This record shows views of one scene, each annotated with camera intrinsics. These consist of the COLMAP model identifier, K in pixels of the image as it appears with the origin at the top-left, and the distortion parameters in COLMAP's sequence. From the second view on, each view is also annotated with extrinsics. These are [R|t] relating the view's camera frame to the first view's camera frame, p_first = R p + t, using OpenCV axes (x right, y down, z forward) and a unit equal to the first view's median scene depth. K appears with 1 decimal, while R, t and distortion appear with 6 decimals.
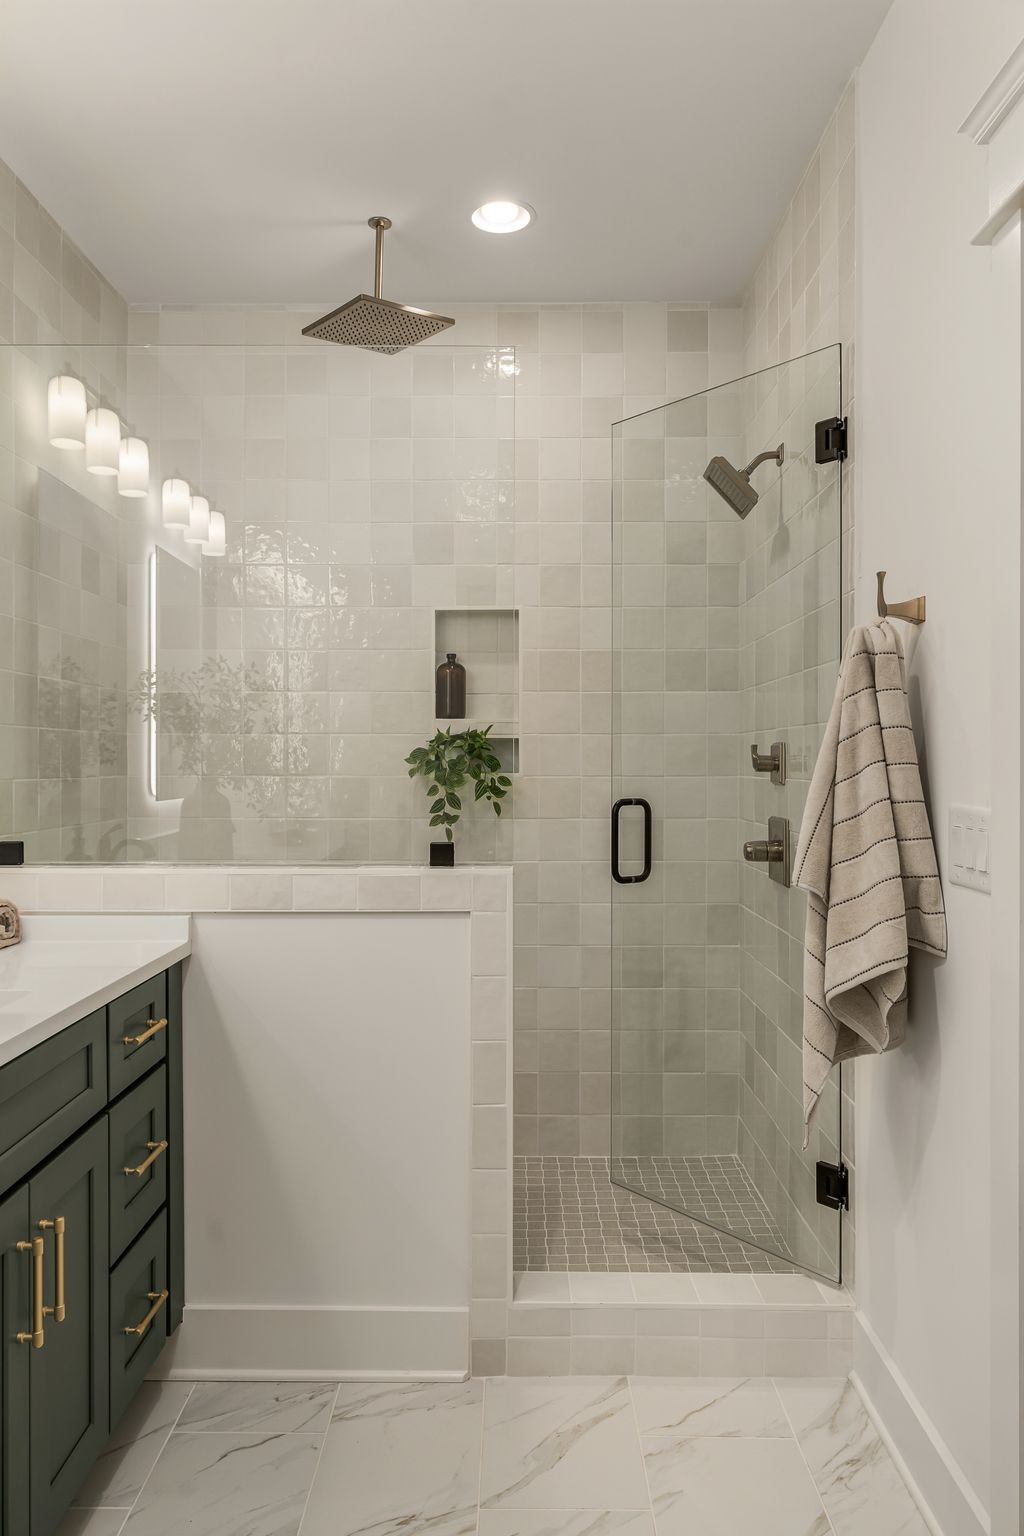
lens RADIAL K [[1057.7, 0, 513.0], [0, 1057.7, 759.7], [0, 0, 1]] dist [-0.002796, -0.001432]
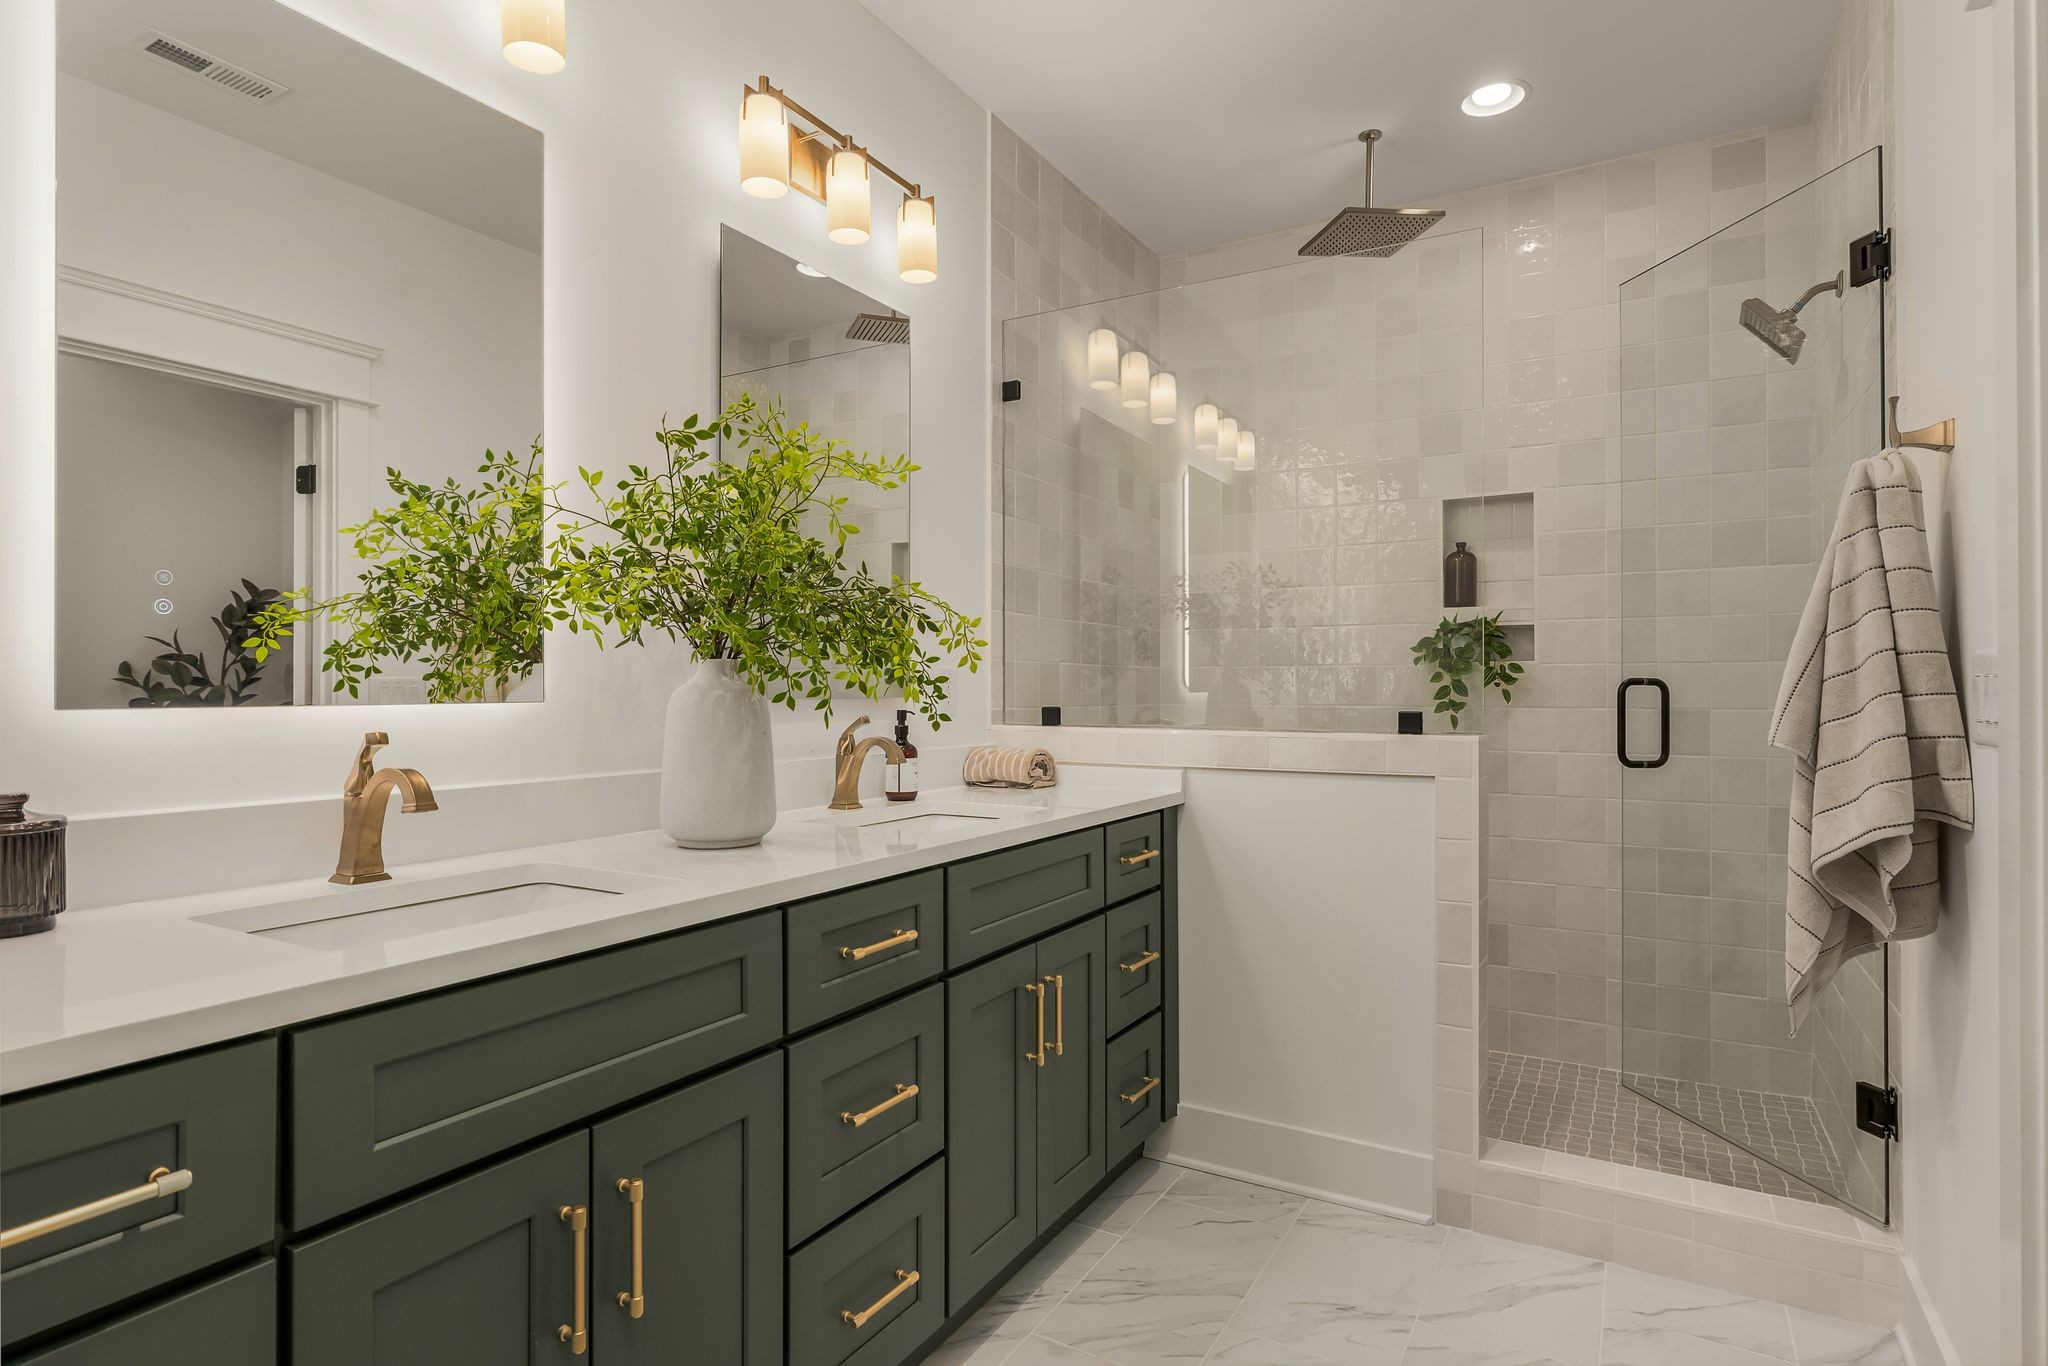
lens RADIAL K [[1061.8, 0, 1037.5], [0, 1061.8, 679.3], [0, 0, 1]] dist [-0.009537, 0.001304]
pose [[0.869626, -0.003051, -0.493702, 0.130225], [-0.000082, 0.999980, -0.006325, 0.052612], [0.493712, 0.005541, 0.869608, -0.100027]]
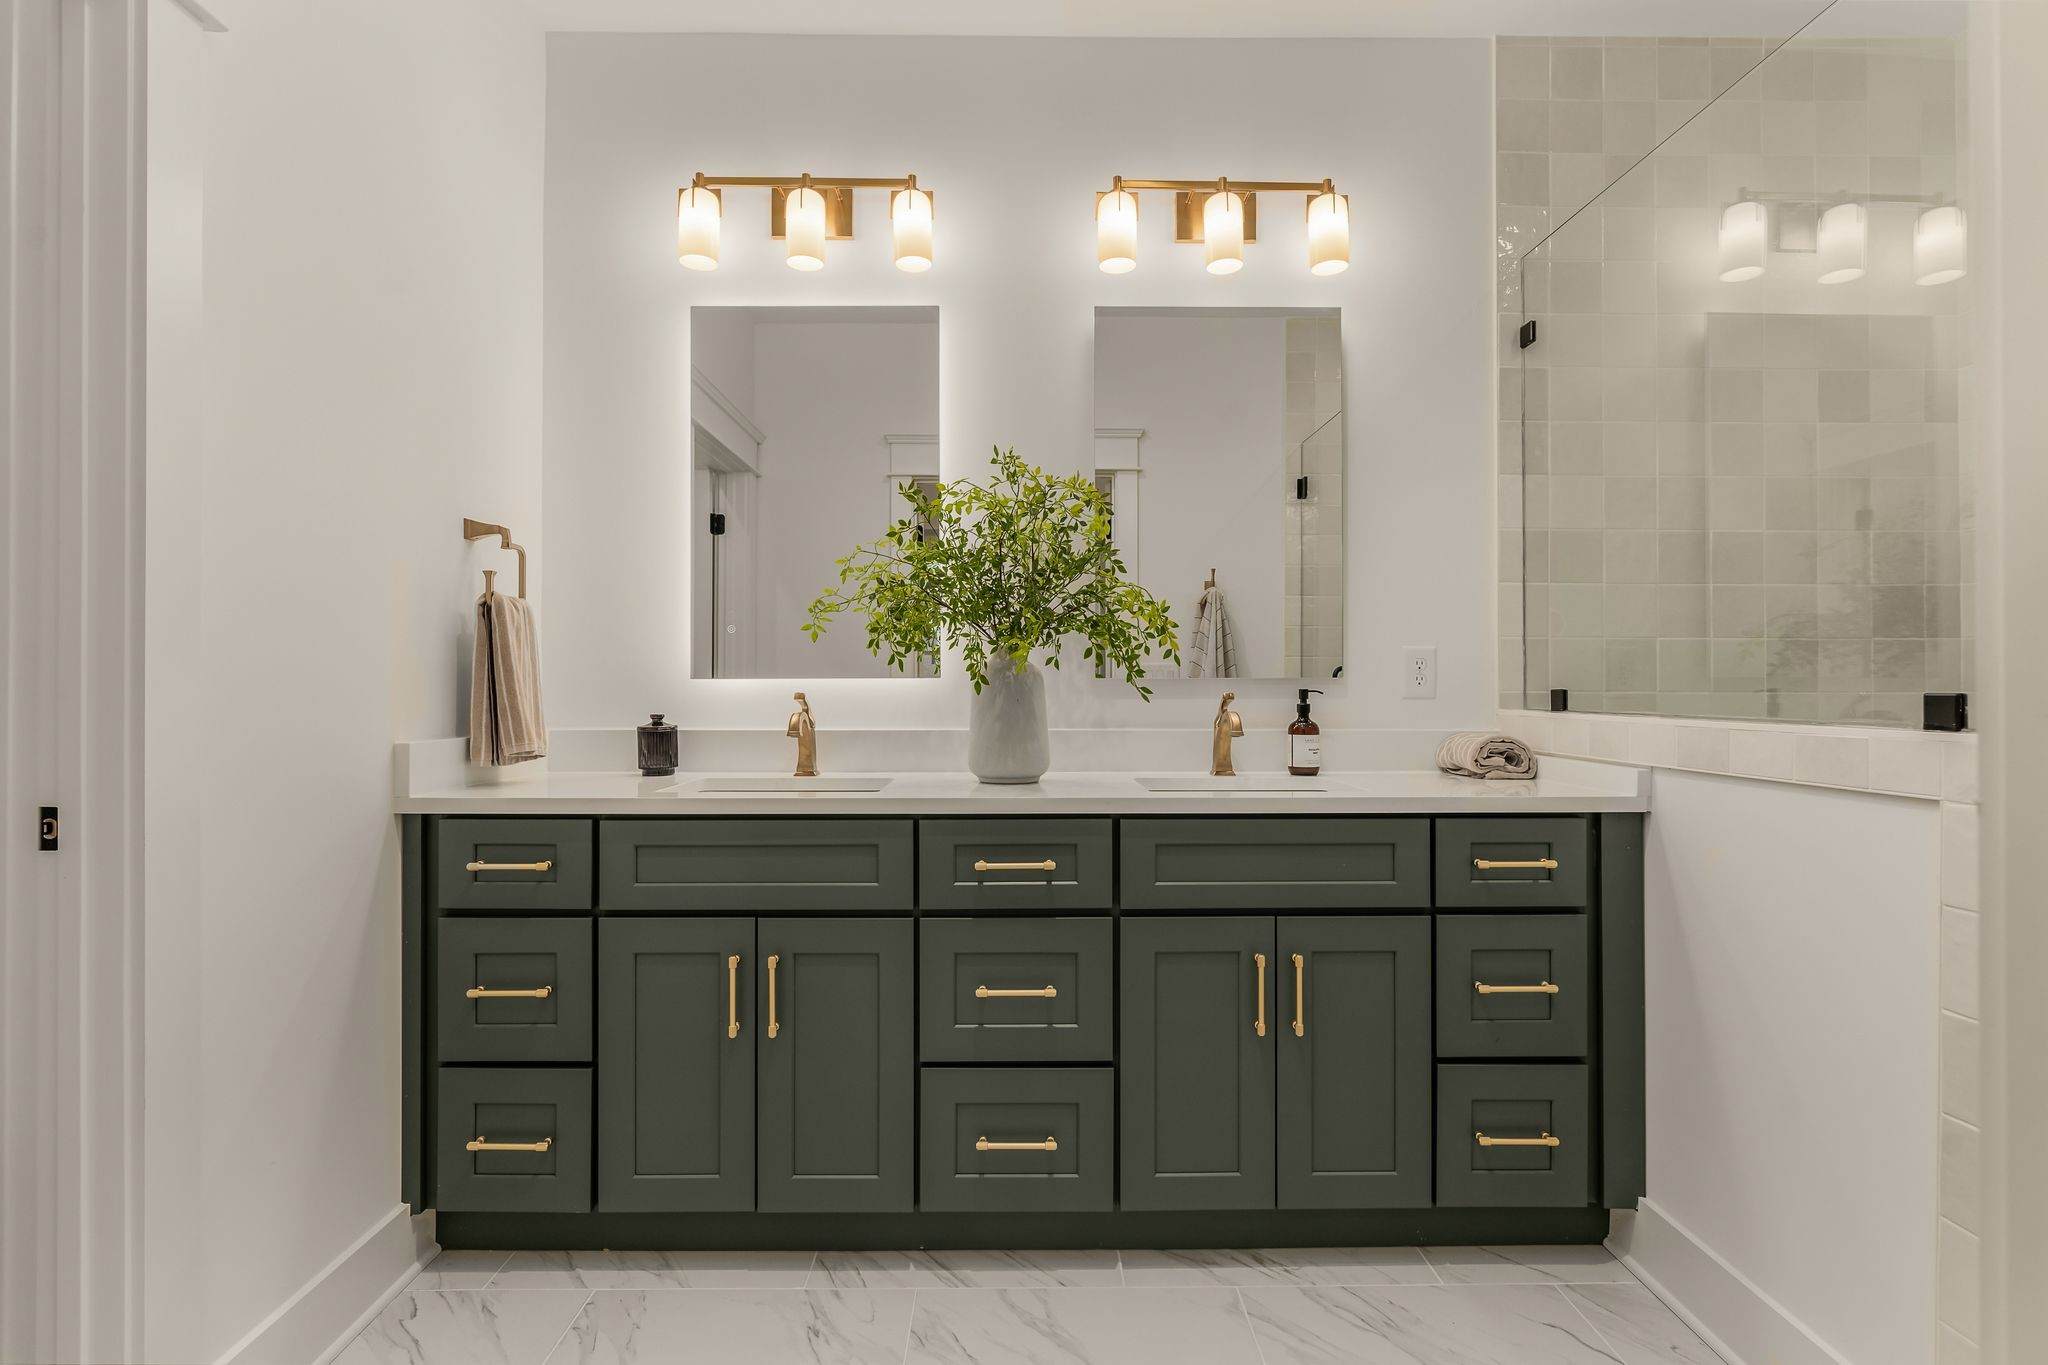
lens RADIAL K [[972.4, 0, 1026.4], [0, 972.4, 680.5], [0, 0, 1]] dist [-0.004827, -0.000058]
pose [[0.019904, -0.005069, -0.999789, 0.500043], [0.001822, 0.999986, -0.005034, 0.071817], [0.999800, -0.001722, 0.019913, 0.435826]]
